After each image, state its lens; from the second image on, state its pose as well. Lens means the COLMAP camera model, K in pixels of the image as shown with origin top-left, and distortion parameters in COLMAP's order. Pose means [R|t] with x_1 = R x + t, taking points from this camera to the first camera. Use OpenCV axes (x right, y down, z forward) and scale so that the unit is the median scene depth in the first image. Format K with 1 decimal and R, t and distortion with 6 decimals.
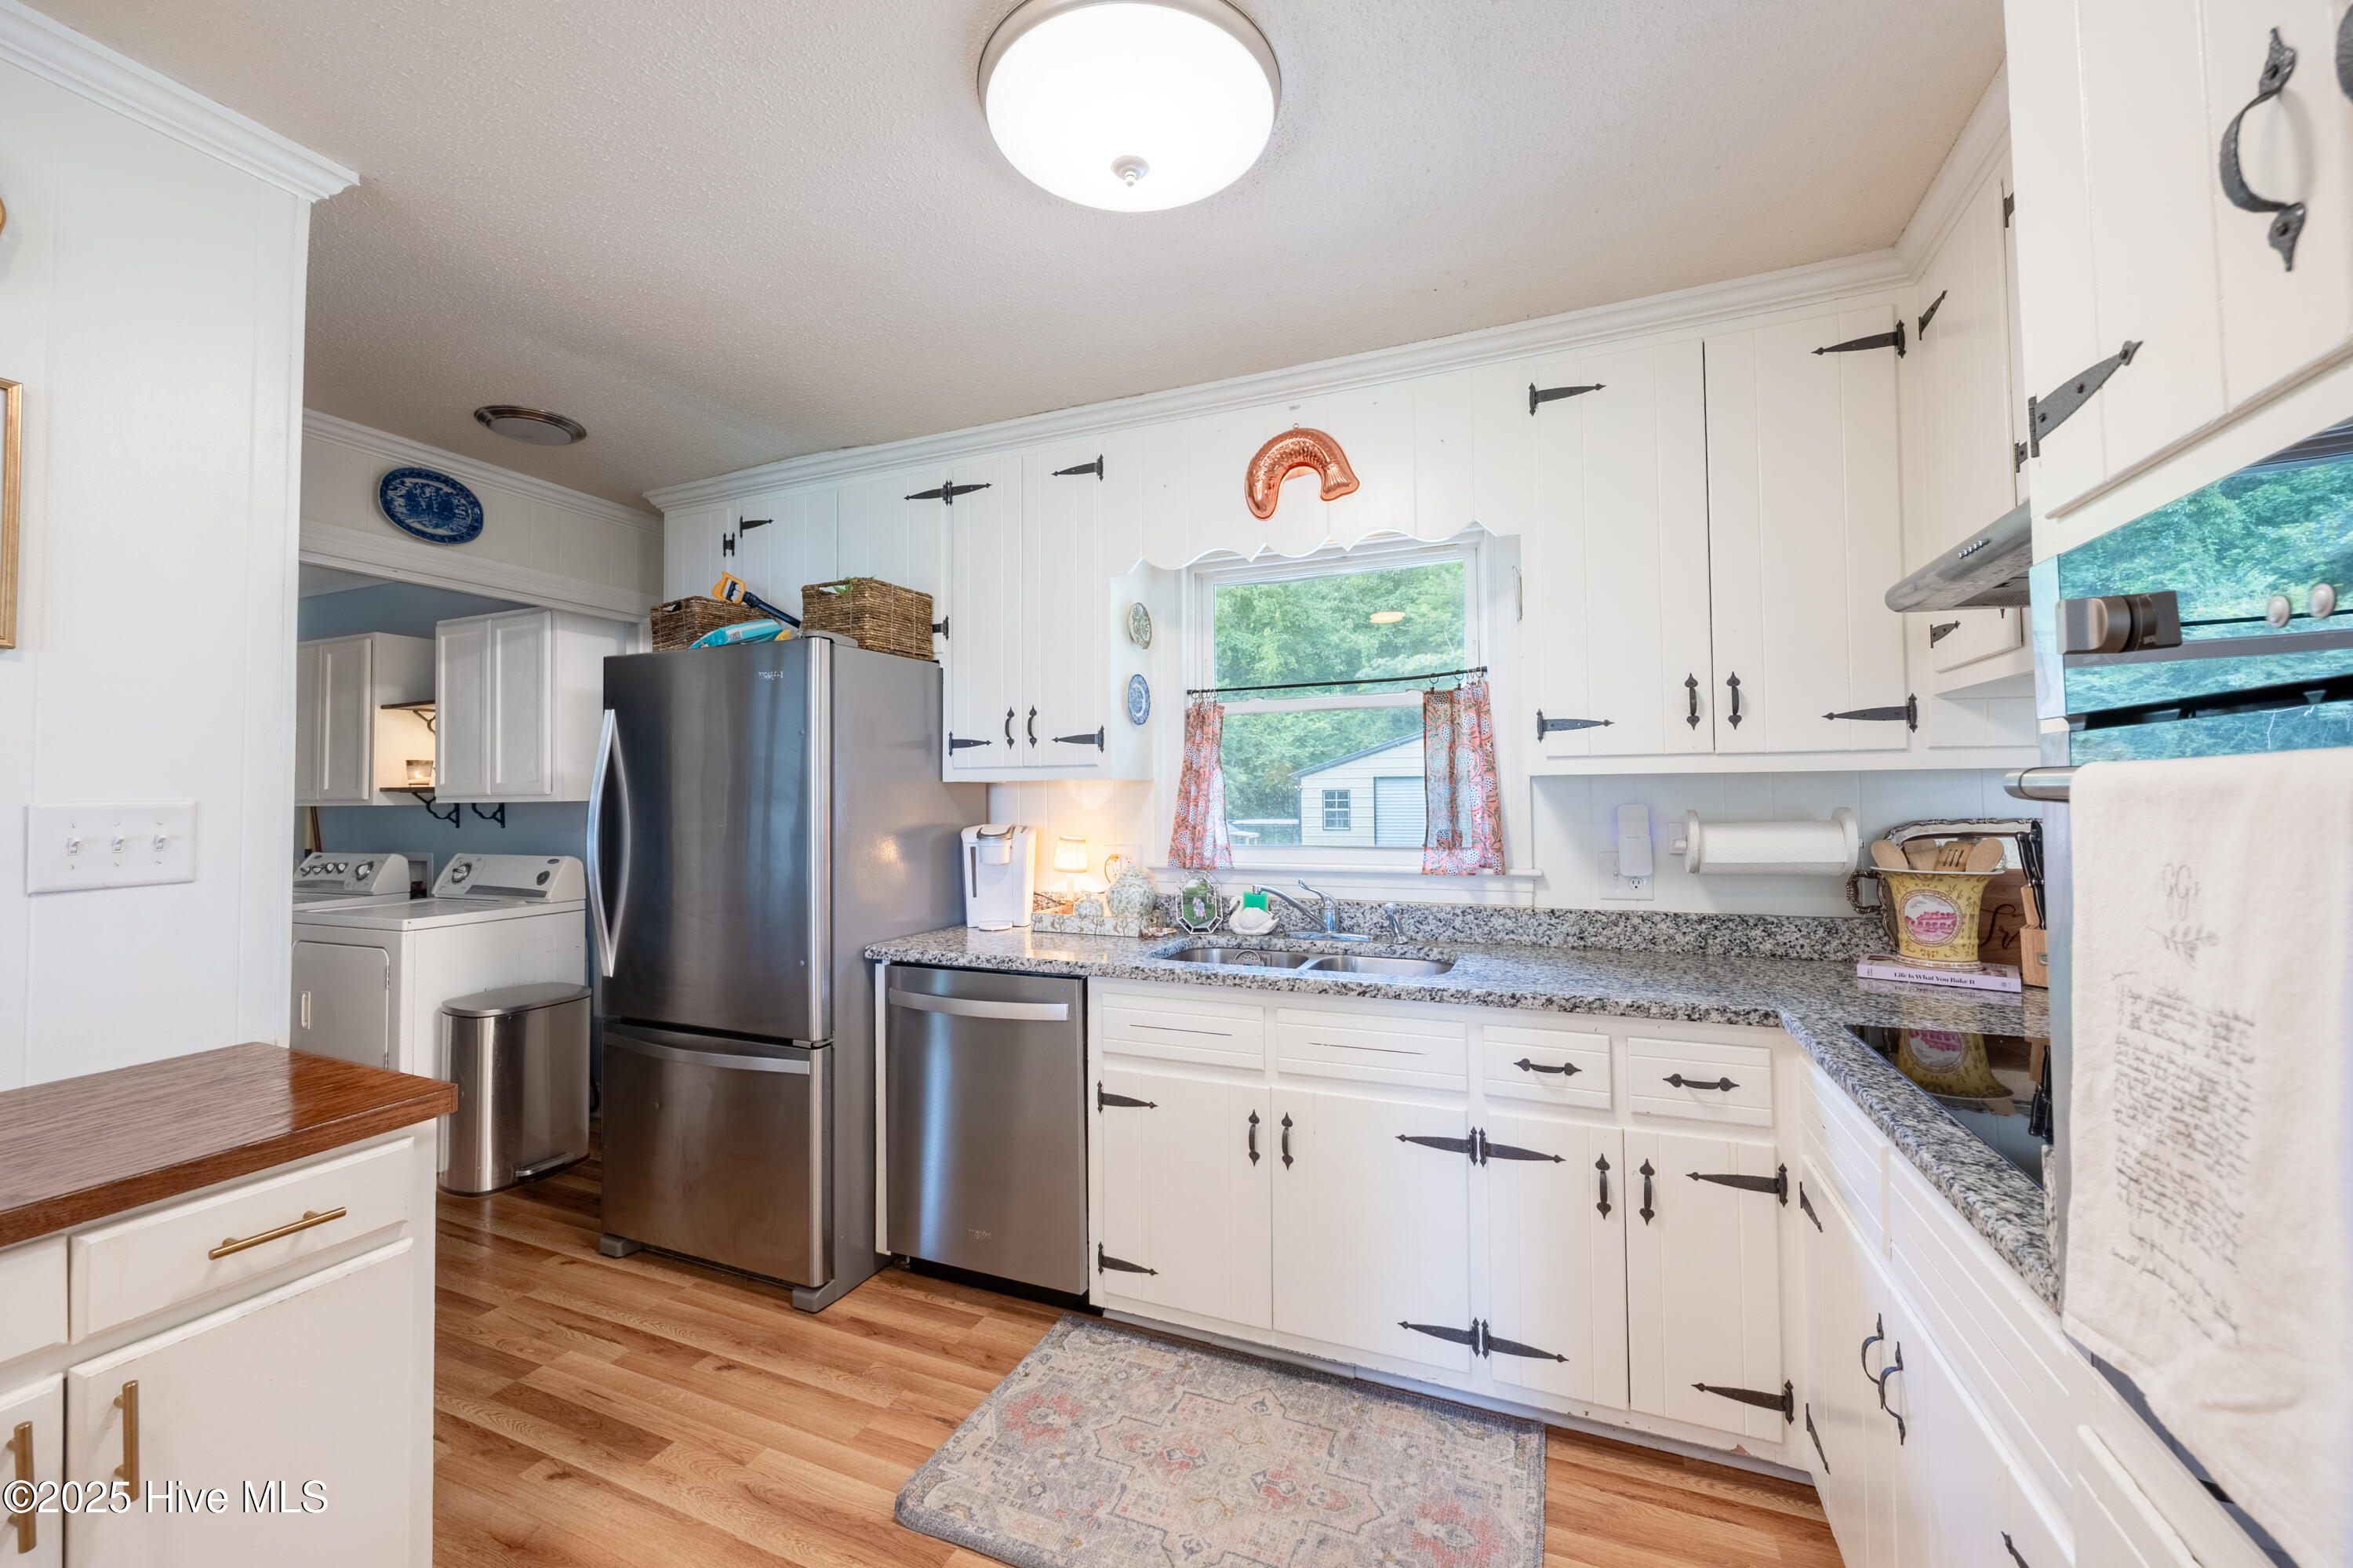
lens RADIAL K [[927.8, 0, 1179.0], [0, 927.8, 774.5], [0, 0, 1]] dist [-0.000918, 0.000087]
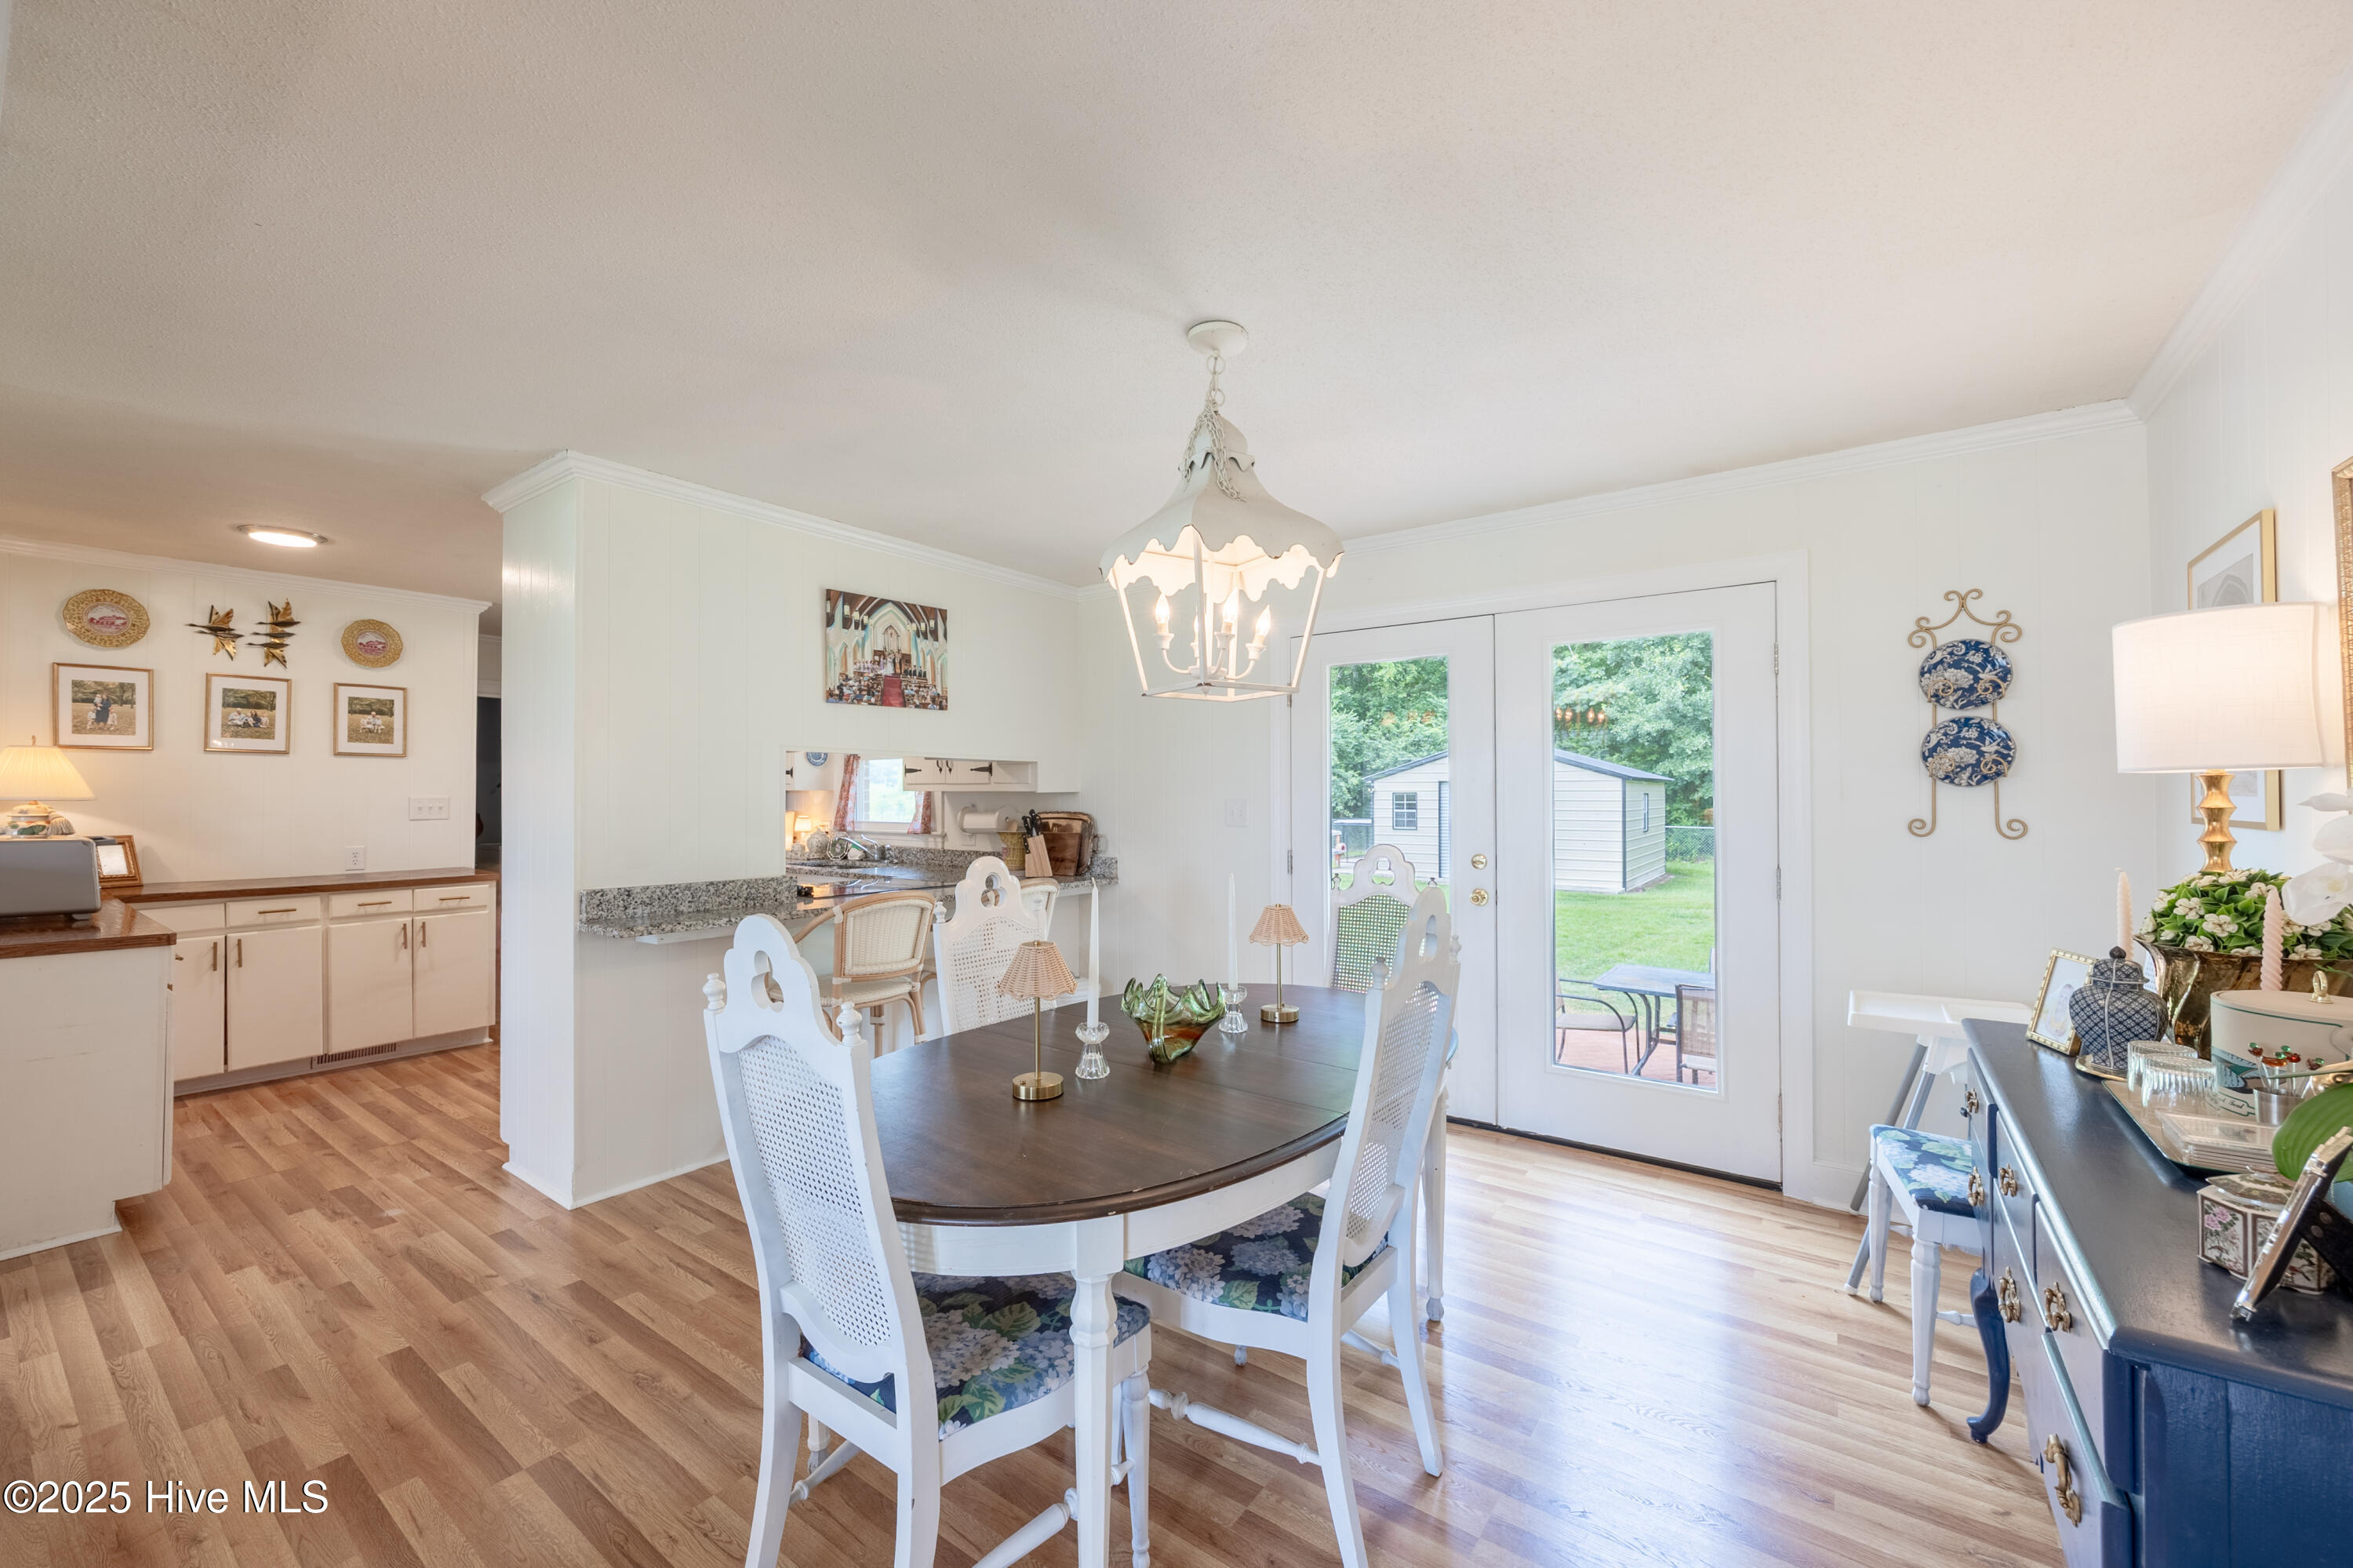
lens RADIAL K [[931.8, 0, 1176.5], [0, 931.8, 784.0], [0, 0, 1]] dist [-0.000620, -0.000078]
pose [[0.973035, 0.010492, -0.230417, 1.620901], [-0.007831, 0.999892, 0.012461, -0.052867], [0.230523, -0.010321, 0.973012, -1.195036]]
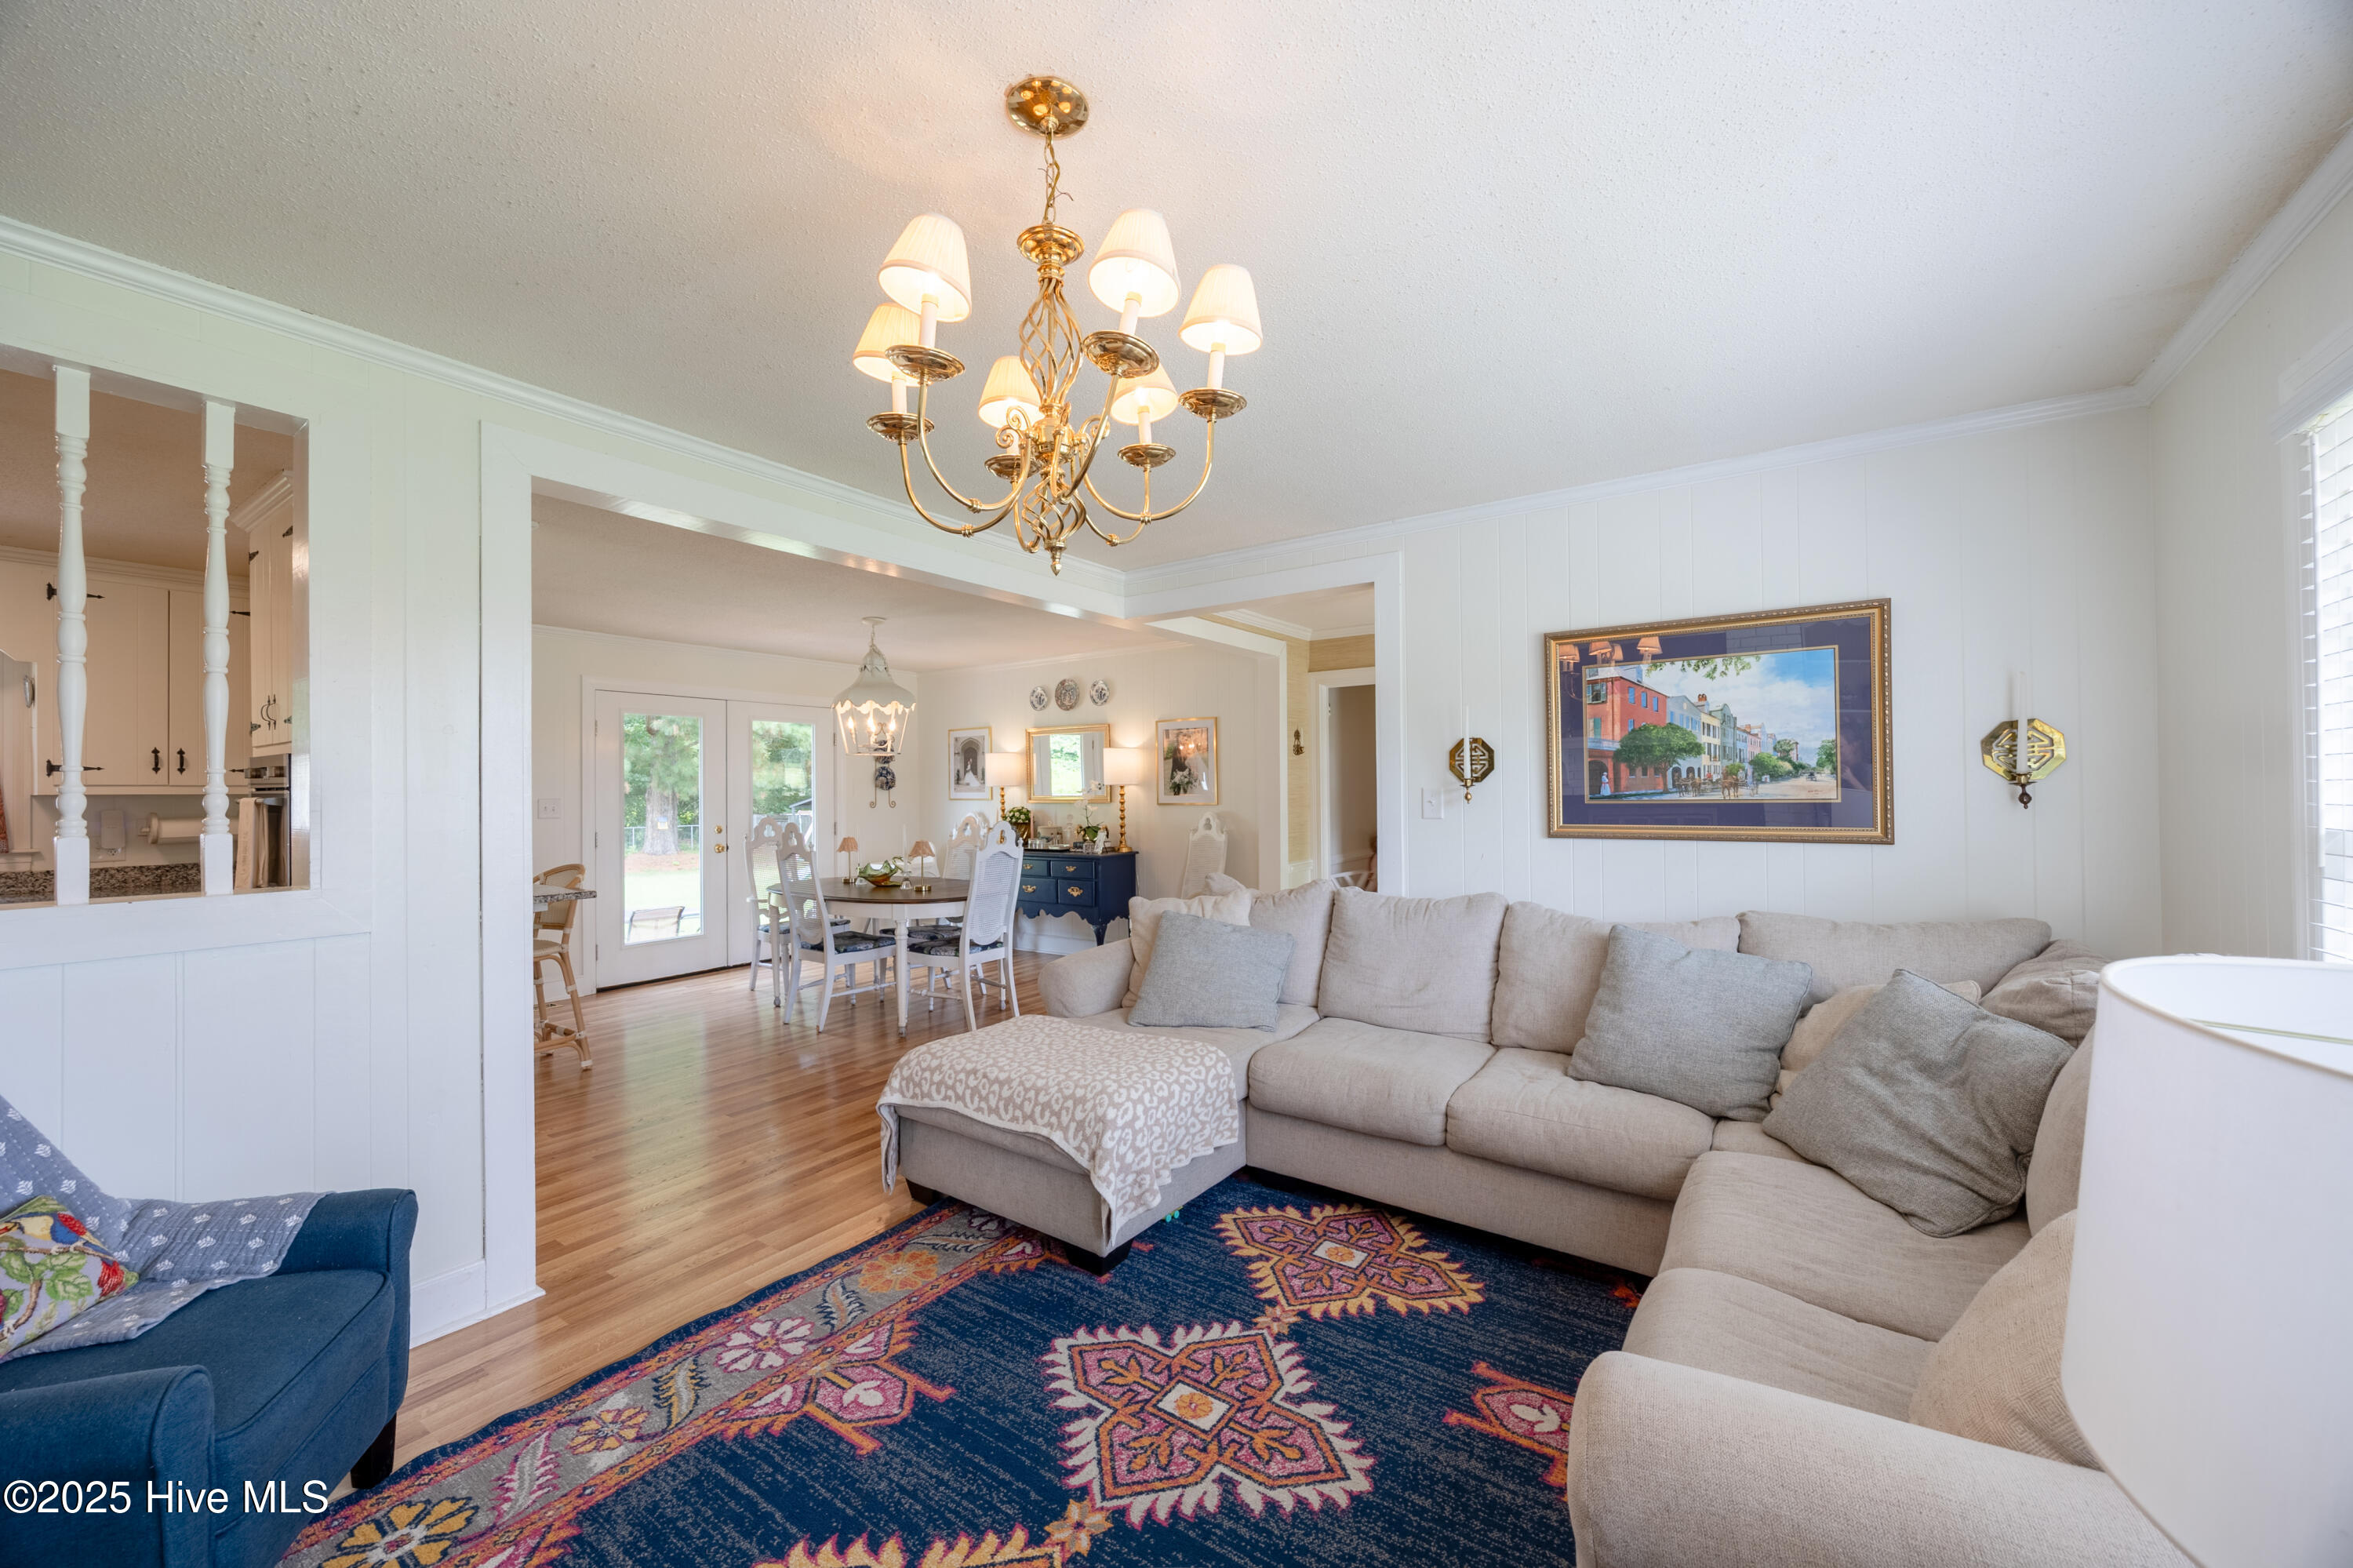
lens RADIAL K [[905.3, 0, 1176.5], [0, 905.3, 784.0], [0, 0, 1]] dist [-0.001518, -0.000250]
pose [[0.208285, 0.018072, 0.977901, -0.901840], [-0.015585, 0.999764, -0.015157, -0.027839], [-0.977944, -0.012083, 0.208518, -1.578223]]
